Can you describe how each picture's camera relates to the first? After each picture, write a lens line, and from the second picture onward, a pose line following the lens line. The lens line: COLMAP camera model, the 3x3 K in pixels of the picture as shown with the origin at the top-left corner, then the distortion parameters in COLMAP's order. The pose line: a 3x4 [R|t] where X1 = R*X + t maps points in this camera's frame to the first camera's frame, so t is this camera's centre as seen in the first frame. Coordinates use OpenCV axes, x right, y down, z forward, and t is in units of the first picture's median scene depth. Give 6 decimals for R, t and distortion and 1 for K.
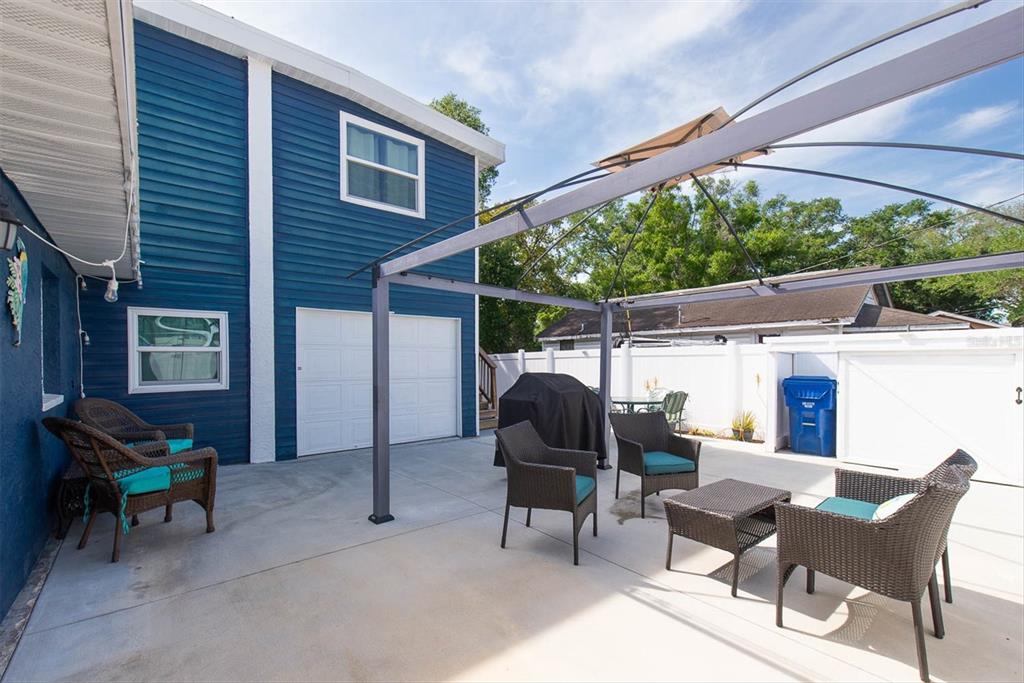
lens RADIAL K [[445.1, 0, 525.9], [0, 445.1, 360.6], [0, 0, 1]] dist [0.004830, -0.001110]
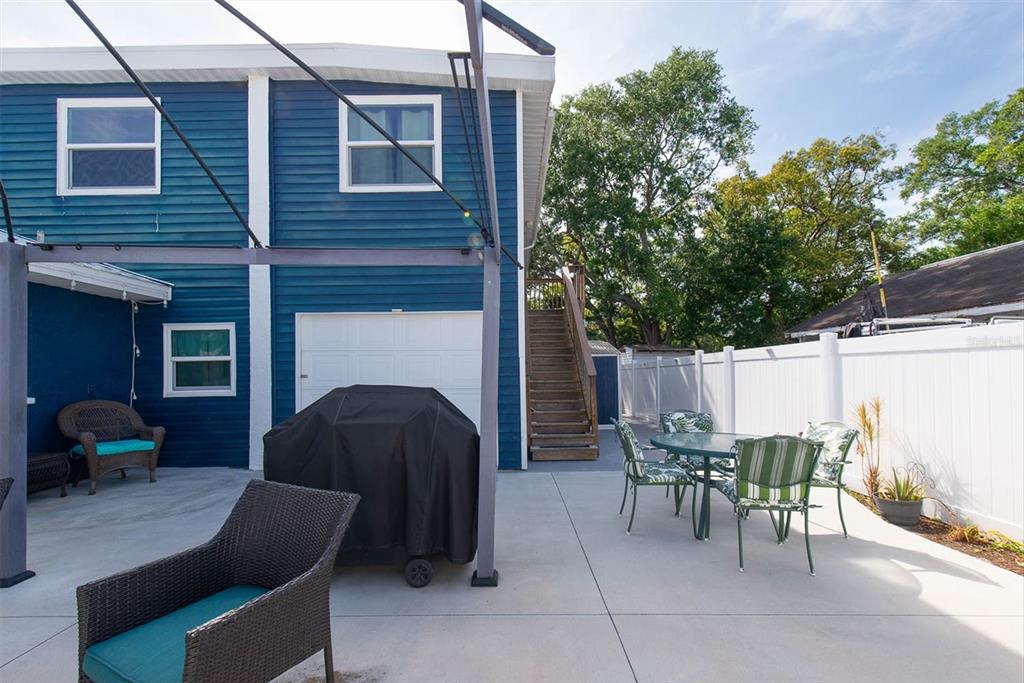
lens RADIAL K [[445.1, 0, 511.0], [0, 445.1, 361.7], [0, 0, 1]] dist [0.004830, -0.001110]
pose [[0.756041, -0.016660, -0.654313, 0.205483], [0.008124, 0.999838, -0.016070, 0.002325], [0.654474, 0.006834, 0.756053, 0.251534]]
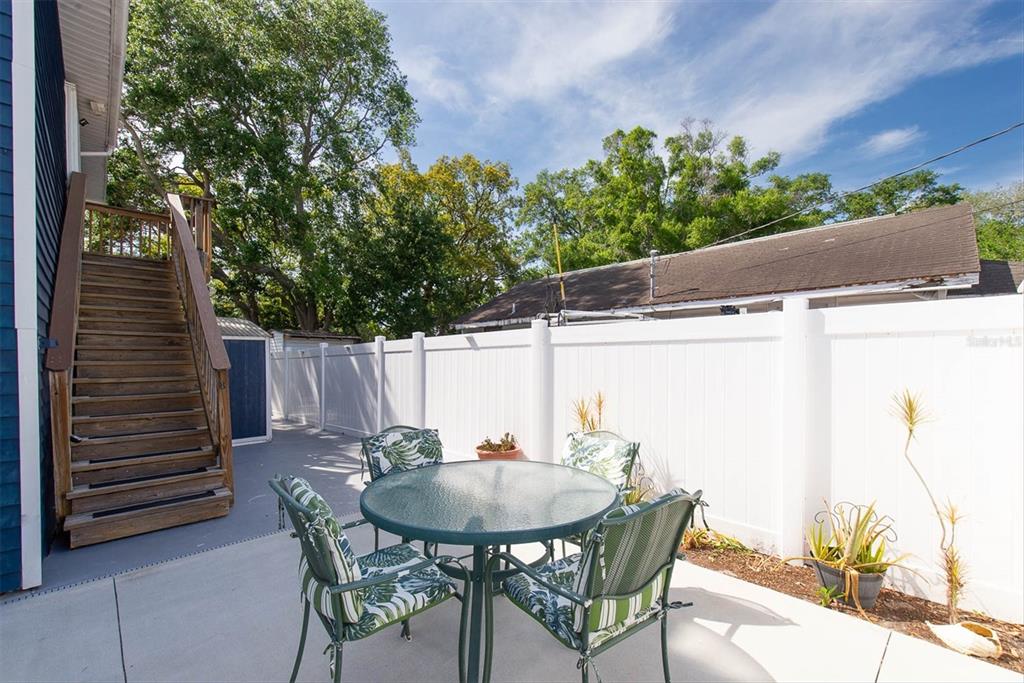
lens RADIAL K [[445.1, 0, 522.6], [0, 445.1, 358.4], [0, 0, 1]] dist [0.004830, -0.001110]
pose [[0.998426, 0.002196, 0.056048, 0.128595], [-0.002233, 0.999997, 0.000597, 0.002751], [-0.056047, -0.000721, 0.998428, 0.384482]]
